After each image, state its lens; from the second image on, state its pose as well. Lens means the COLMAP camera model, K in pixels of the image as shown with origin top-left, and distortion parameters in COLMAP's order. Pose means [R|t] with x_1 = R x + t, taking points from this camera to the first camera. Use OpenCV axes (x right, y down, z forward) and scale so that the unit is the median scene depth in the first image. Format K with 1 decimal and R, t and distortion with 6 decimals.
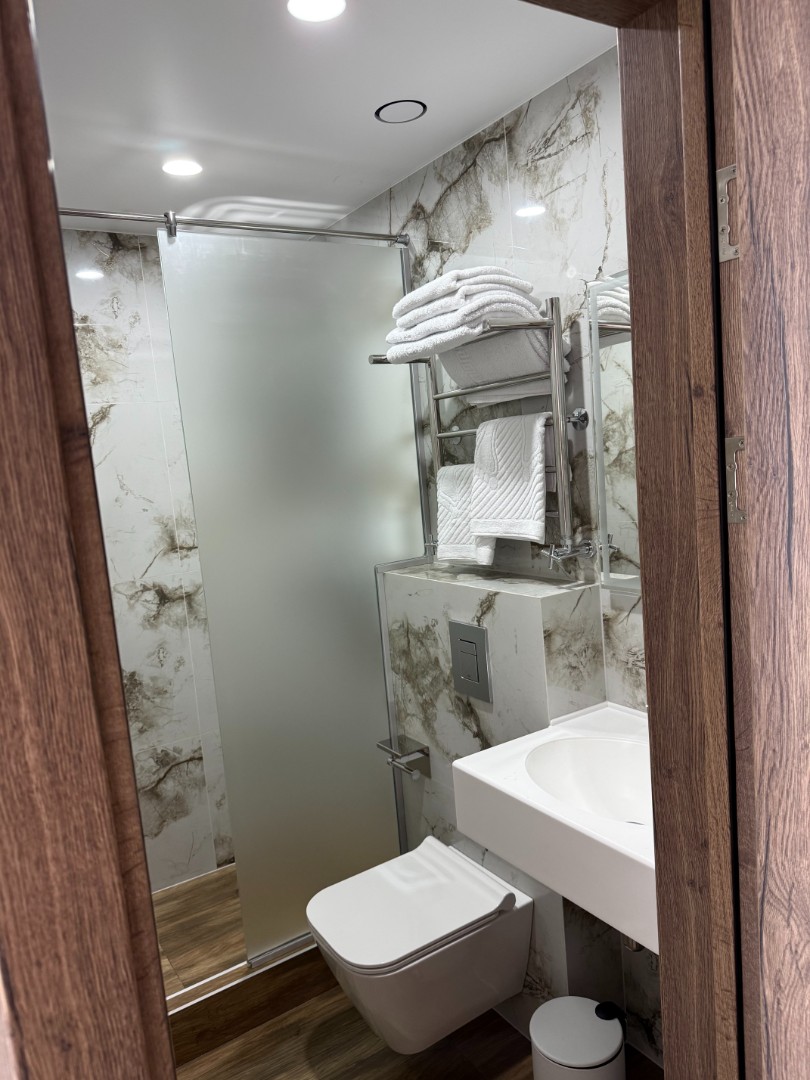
lens RADIAL K [[773.4, 0, 405.0], [0, 773.4, 540.0], [0, 0, 1]] dist [0.003499, -0.002908]
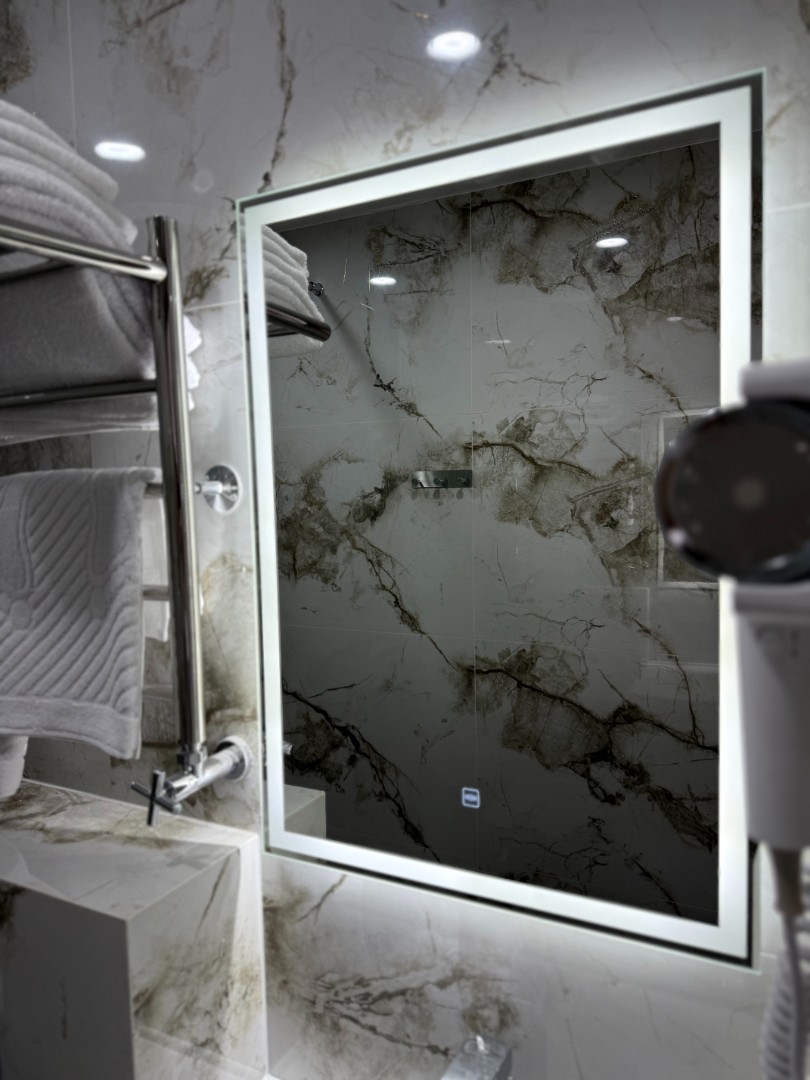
lens RADIAL K [[773.4, 0, 405.0], [0, 773.4, 540.0], [0, 0, 1]] dist [0.003499, -0.002908]
pose [[0.868701, 0.015414, 0.495096, 0.090557], [-0.003395, 0.999678, -0.025167, -0.114000], [-0.495324, 0.020182, 0.868474, 0.530622]]
